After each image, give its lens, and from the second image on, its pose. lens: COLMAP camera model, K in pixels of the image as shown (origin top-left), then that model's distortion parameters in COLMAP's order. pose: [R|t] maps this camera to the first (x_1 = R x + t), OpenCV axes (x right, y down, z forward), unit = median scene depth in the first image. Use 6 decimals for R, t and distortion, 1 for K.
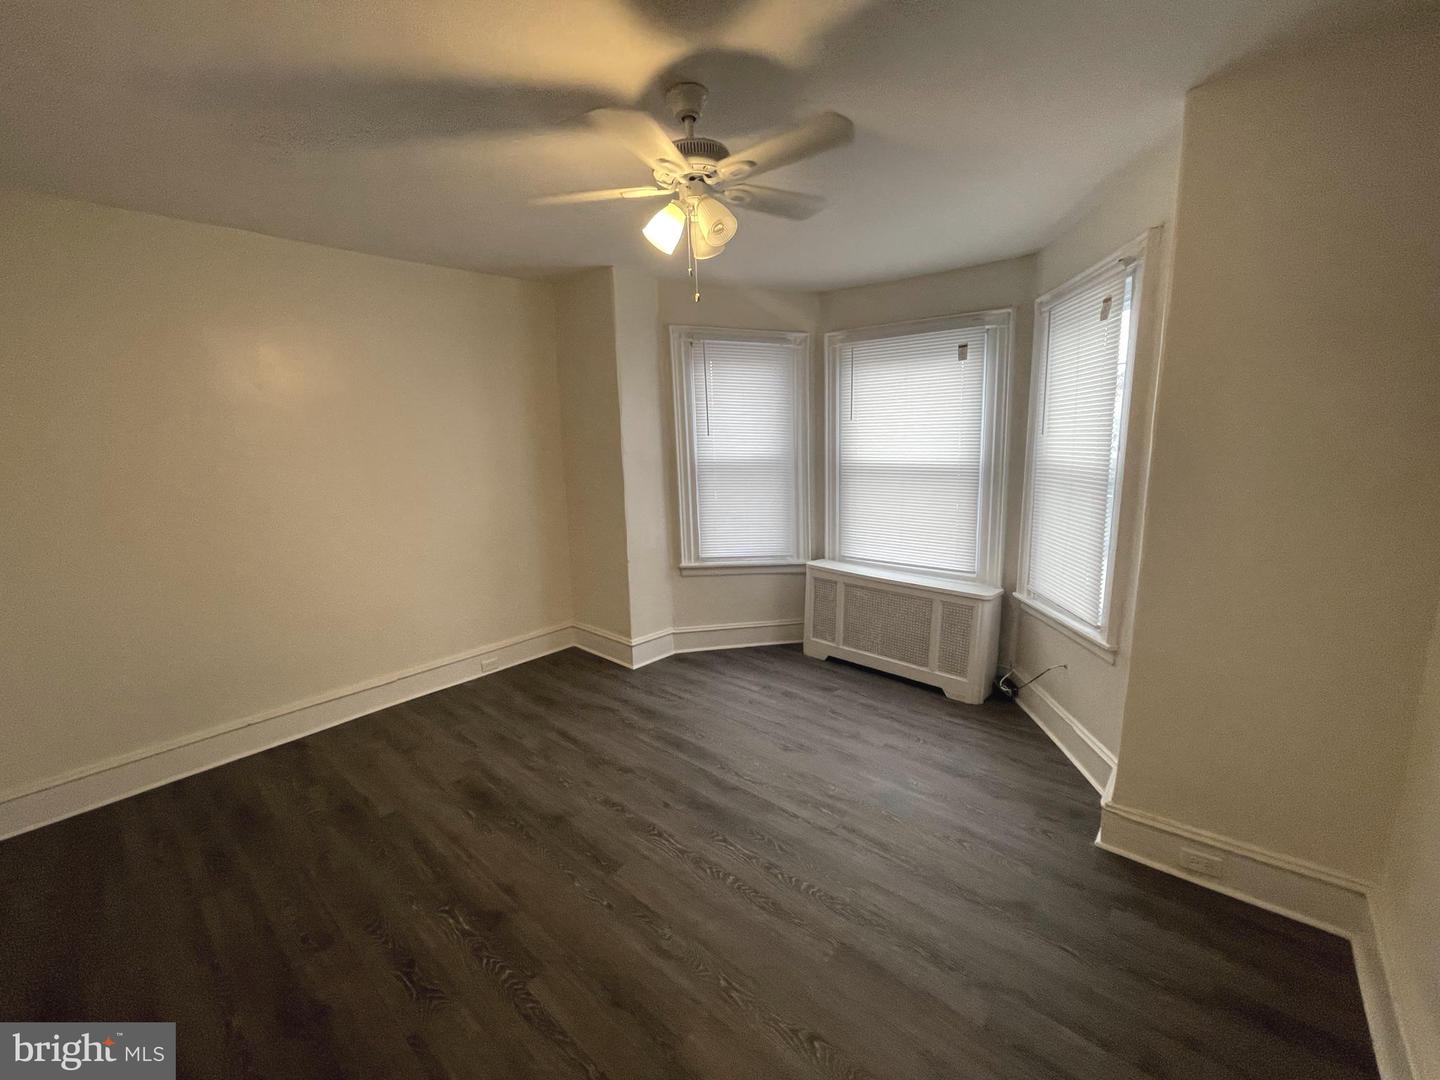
lens RADIAL K [[584.4, 0, 714.2], [0, 584.4, 536.8], [0, 0, 1]] dist [0.000315, -0.000374]
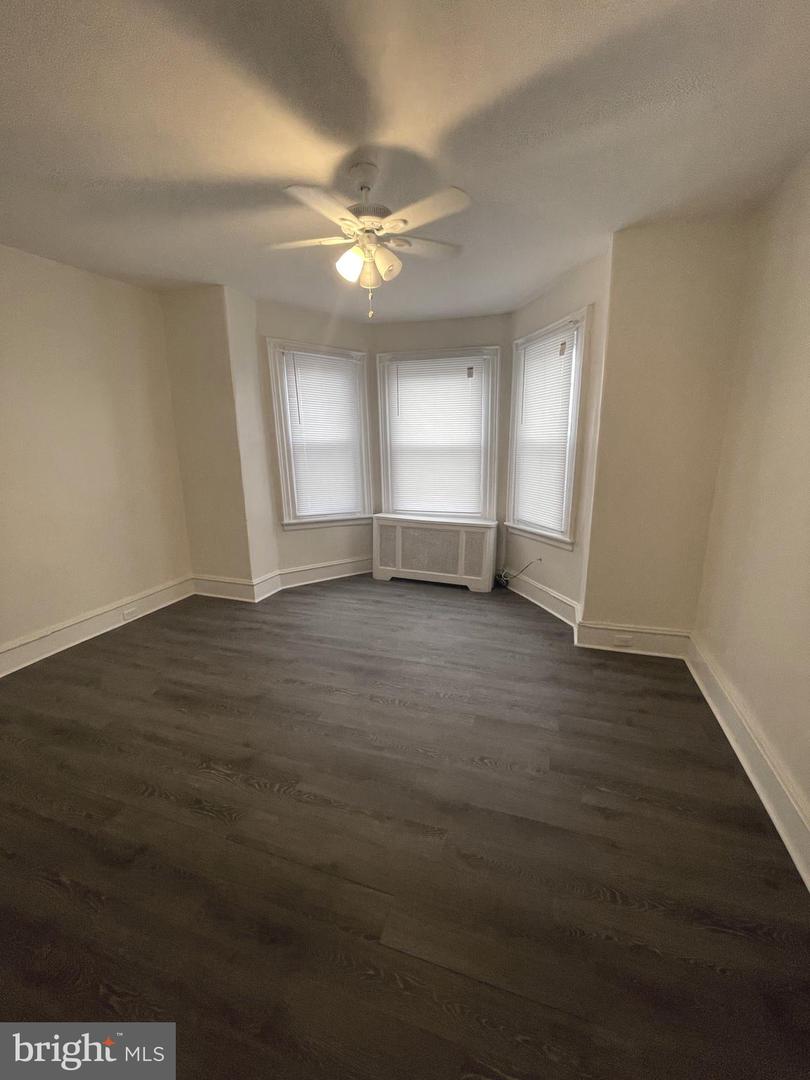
lens RADIAL K [[438.3, 0, 405.0], [0, 438.3, 540.0], [0, 0, 1]] dist [0.000315, -0.000374]
pose [[0.924679, -0.076727, 0.372937, -0.200420], [0.057578, 0.996399, 0.062236, 0.047834], [-0.376369, -0.036075, 0.925767, -0.040857]]
